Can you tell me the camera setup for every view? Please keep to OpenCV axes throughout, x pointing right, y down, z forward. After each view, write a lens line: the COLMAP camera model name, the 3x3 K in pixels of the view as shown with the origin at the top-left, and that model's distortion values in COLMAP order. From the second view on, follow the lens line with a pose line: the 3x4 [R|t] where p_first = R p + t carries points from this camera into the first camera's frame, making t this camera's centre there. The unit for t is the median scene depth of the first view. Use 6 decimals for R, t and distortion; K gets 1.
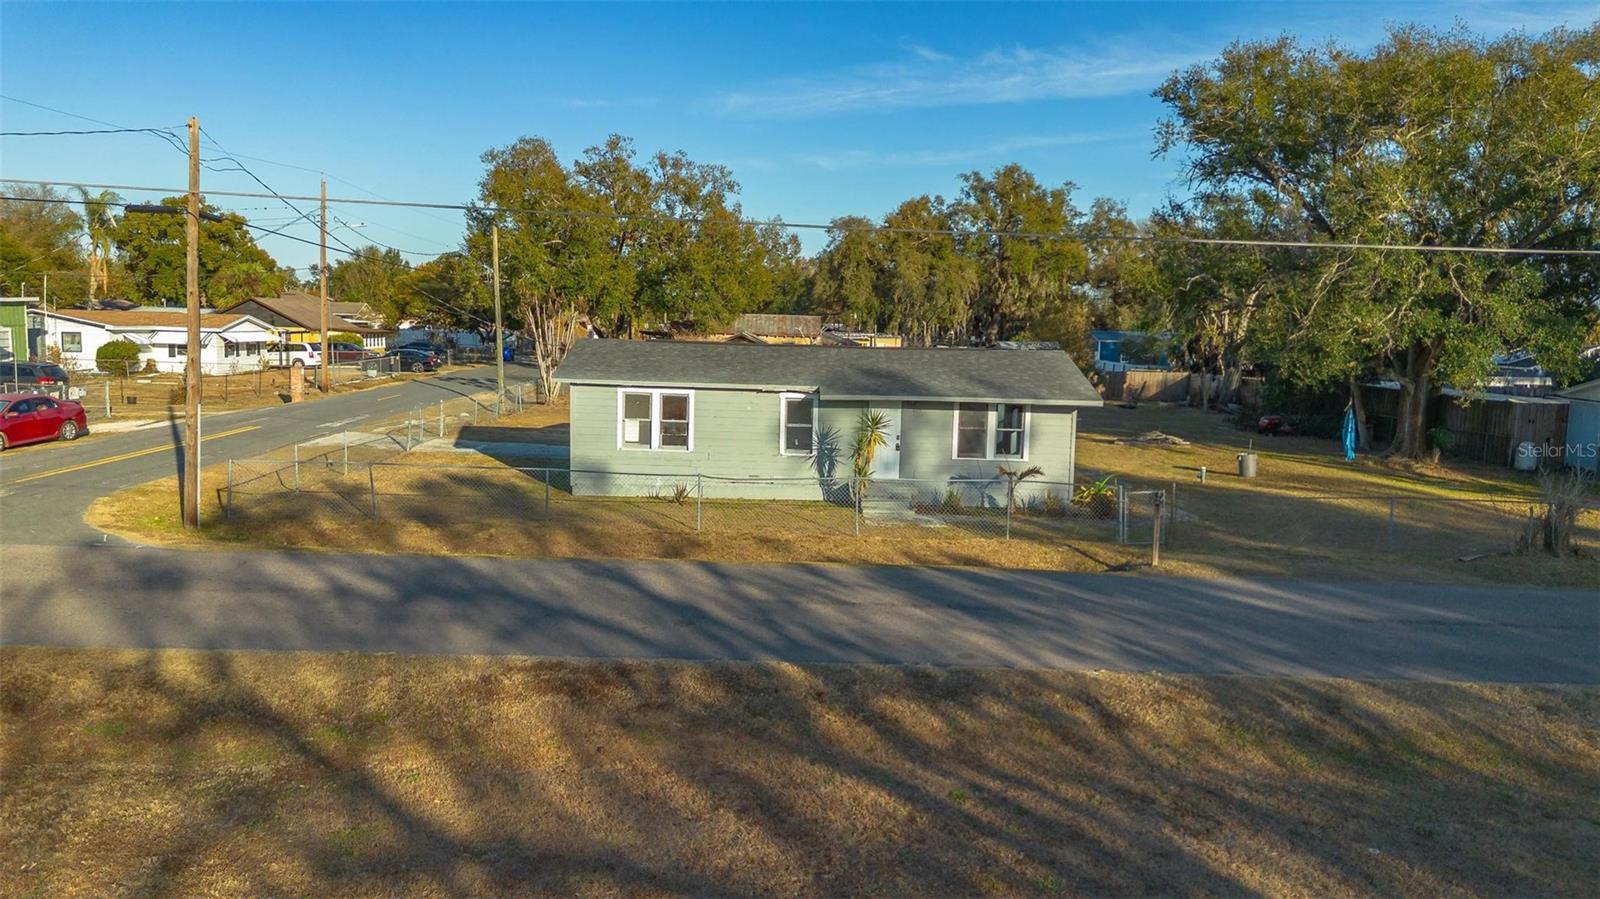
lens RADIAL K [[1138.2, 0, 847.3], [0, 1138.2, 382.7], [0, 0, 1]] dist [0.052057, -0.048663]
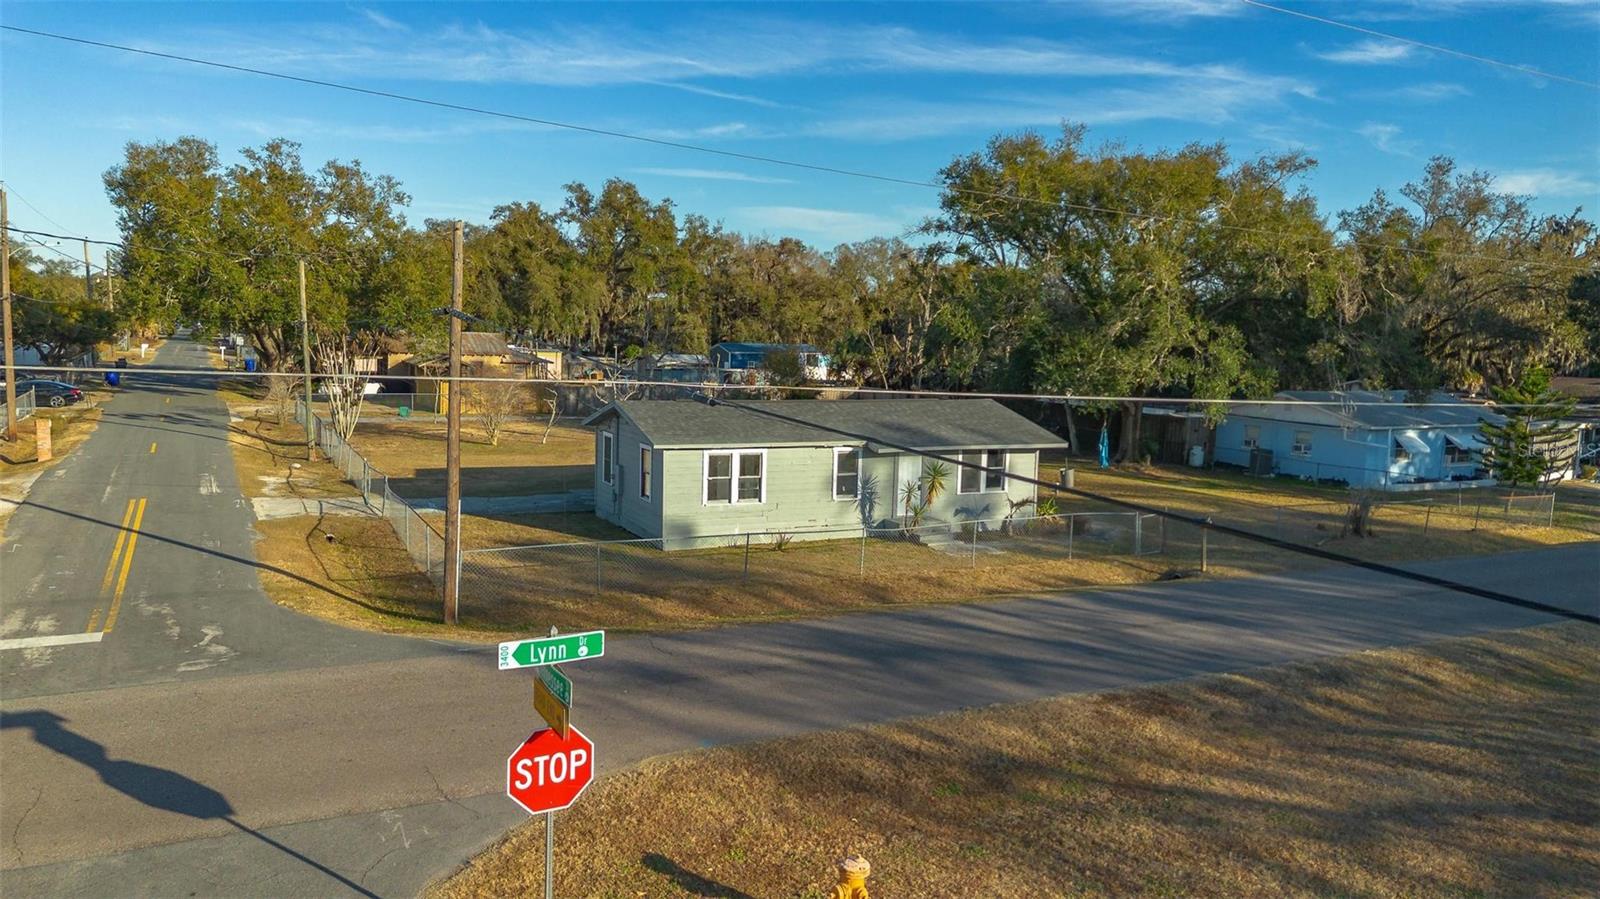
lens RADIAL K [[1138.2, 0, 783.8], [0, 1138.2, 442.7], [0, 0, 1]] dist [0.052057, -0.048663]
pose [[0.898107, -0.045918, 0.437373, -0.606230], [0.015609, 0.997236, 0.072643, -0.080338], [-0.439500, -0.058414, 0.896341, -0.012838]]
